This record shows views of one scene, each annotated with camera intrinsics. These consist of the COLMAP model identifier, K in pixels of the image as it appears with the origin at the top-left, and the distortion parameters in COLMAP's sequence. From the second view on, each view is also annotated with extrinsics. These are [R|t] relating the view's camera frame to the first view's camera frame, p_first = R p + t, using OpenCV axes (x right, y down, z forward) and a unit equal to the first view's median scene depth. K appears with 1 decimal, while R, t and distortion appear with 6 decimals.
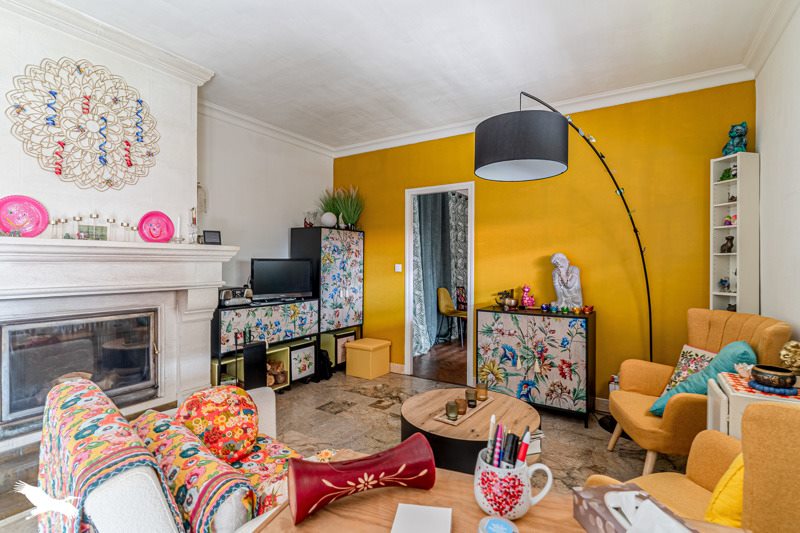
lens RADIAL K [[384.6, 0, 399.9], [0, 384.6, 261.2], [0, 0, 1]] dist [-0.000493, 0.000008]
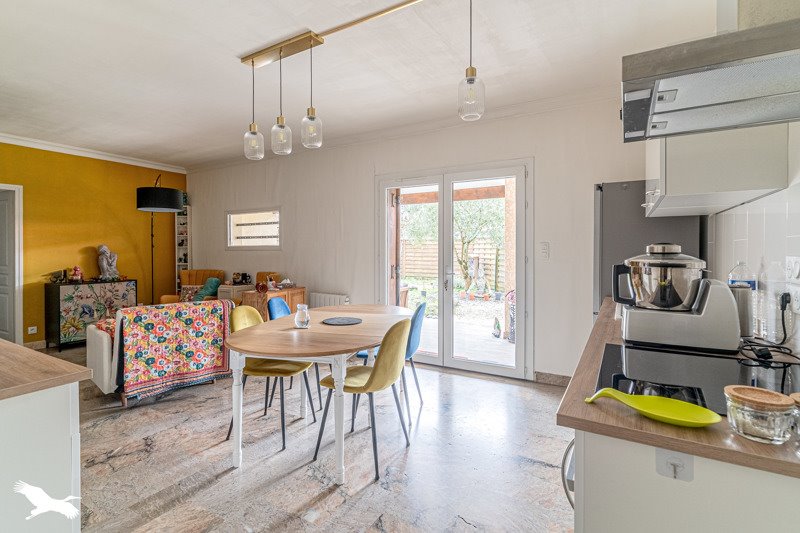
lens RADIAL K [[384.6, 0, 399.6], [0, 384.6, 258.9], [0, 0, 1]] dist [-0.000493, 0.000008]
pose [[-0.036922, -0.019118, 0.999135, -1.298912], [0.008375, 0.999776, 0.019440, 0.016009], [-0.999283, 0.009086, -0.036753, -0.197687]]
